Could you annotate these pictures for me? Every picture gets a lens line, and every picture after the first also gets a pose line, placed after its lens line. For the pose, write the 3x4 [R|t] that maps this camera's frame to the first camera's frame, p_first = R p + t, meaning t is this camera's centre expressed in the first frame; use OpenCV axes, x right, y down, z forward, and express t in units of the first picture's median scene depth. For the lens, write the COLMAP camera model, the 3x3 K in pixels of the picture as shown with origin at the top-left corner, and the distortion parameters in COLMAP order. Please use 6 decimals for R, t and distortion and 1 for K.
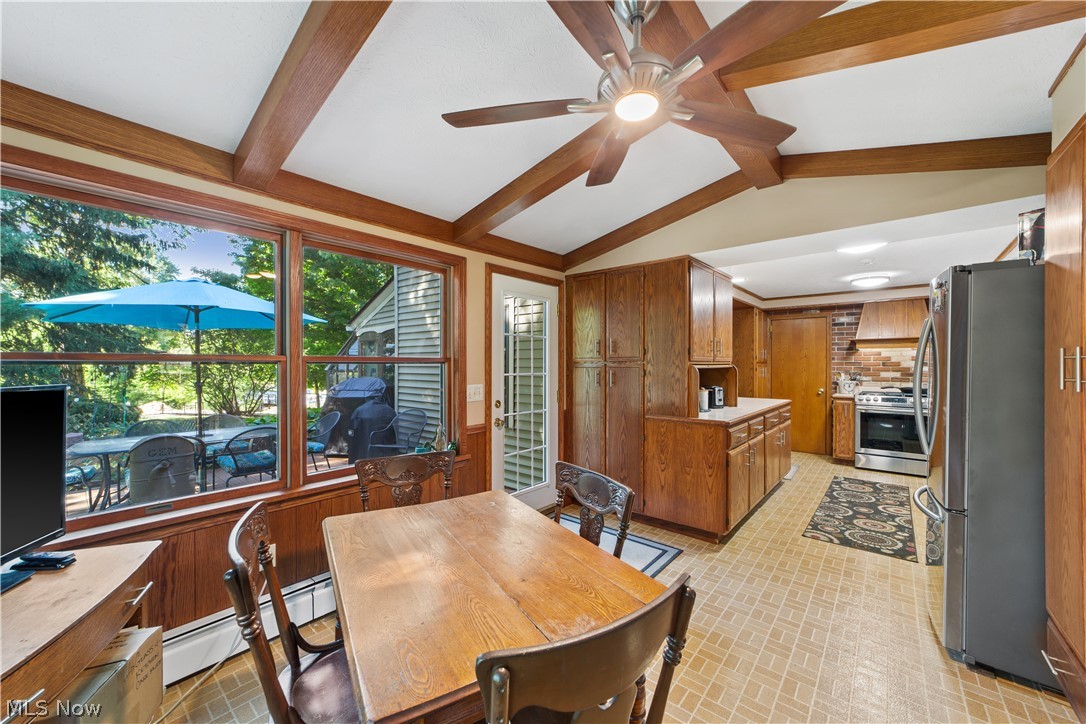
lens RADIAL K [[416.6, 0, 542.9], [0, 416.6, 362.3], [0, 0, 1]] dist [-0.009766, 0.003617]
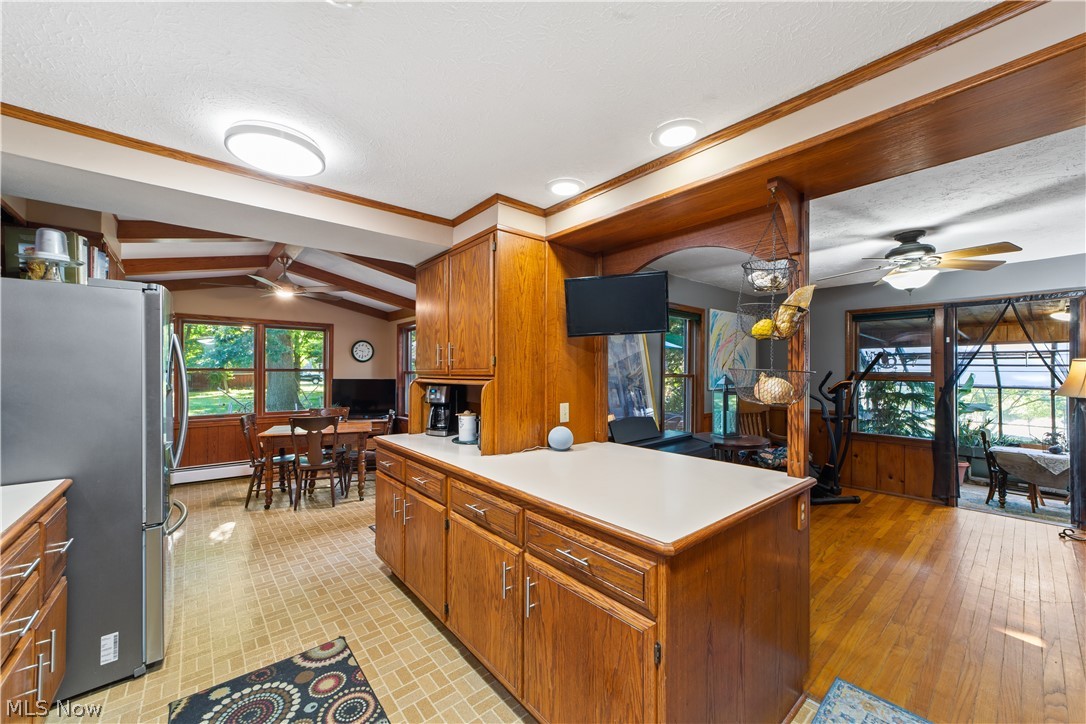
lens RADIAL K [[416.6, 0, 538.2], [0, 416.6, 368.1], [0, 0, 1]] dist [-0.009766, 0.003617]
pose [[-0.177217, -0.007249, -0.984145, 0.745998], [0.002362, 0.999967, -0.007791, -0.006165], [0.984169, -0.003705, -0.177194, 0.866611]]
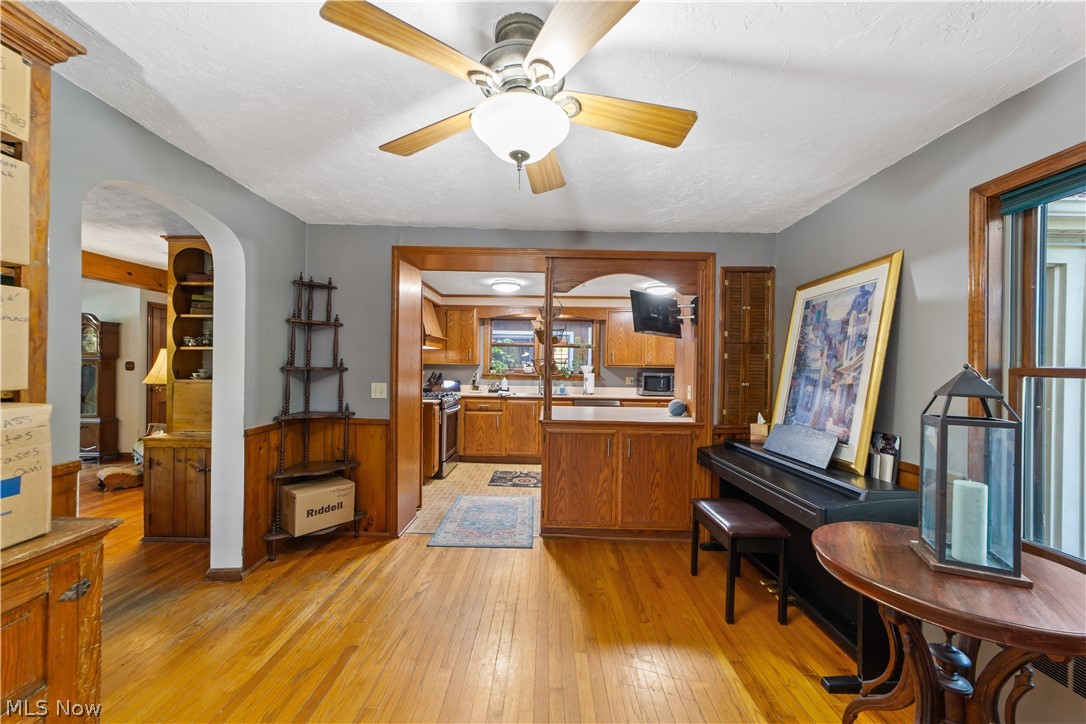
lens RADIAL K [[416.6, 0, 542.5], [0, 416.6, 366.0], [0, 0, 1]] dist [-0.009766, 0.003617]
pose [[-0.634356, -0.011344, 0.772958, -0.087072], [-0.020645, 0.999784, -0.002270, 0.006572], [-0.772766, -0.017398, -0.634453, 1.402577]]
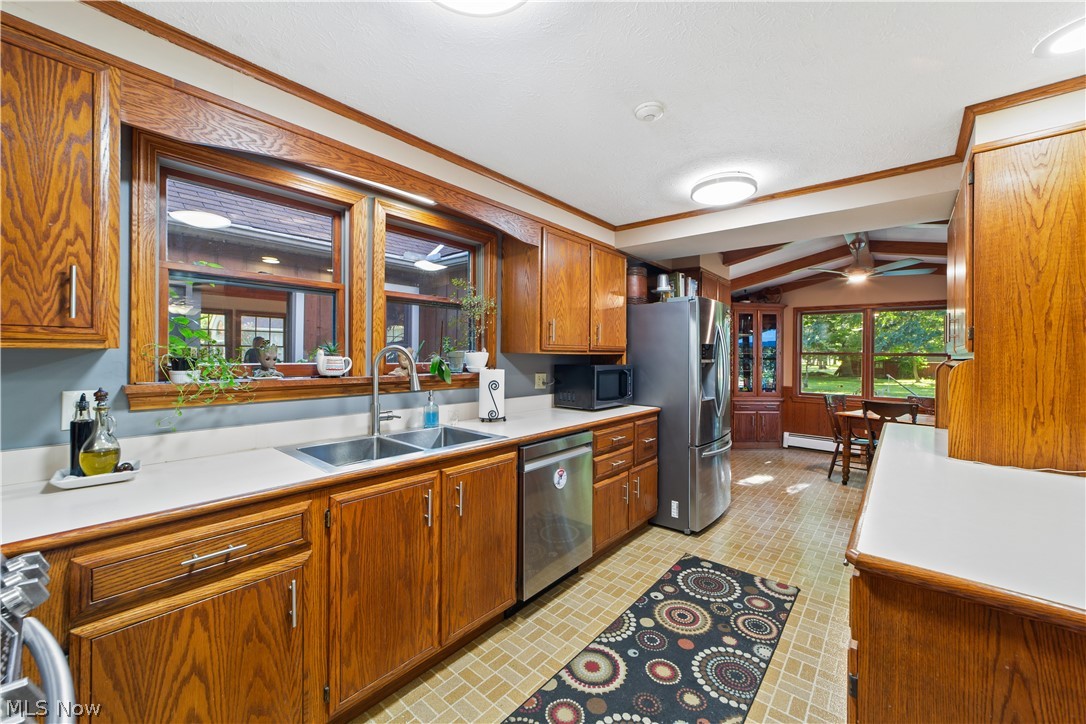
lens RADIAL K [[416.6, 0, 549.4], [0, 416.6, 354.6], [0, 0, 1]] dist [-0.009766, 0.003617]
pose [[-0.999909, -0.013386, 0.001669, 0.652745], [-0.013393, 0.999903, -0.003935, 0.004181], [-0.001617, -0.003957, -0.999991, 1.056889]]
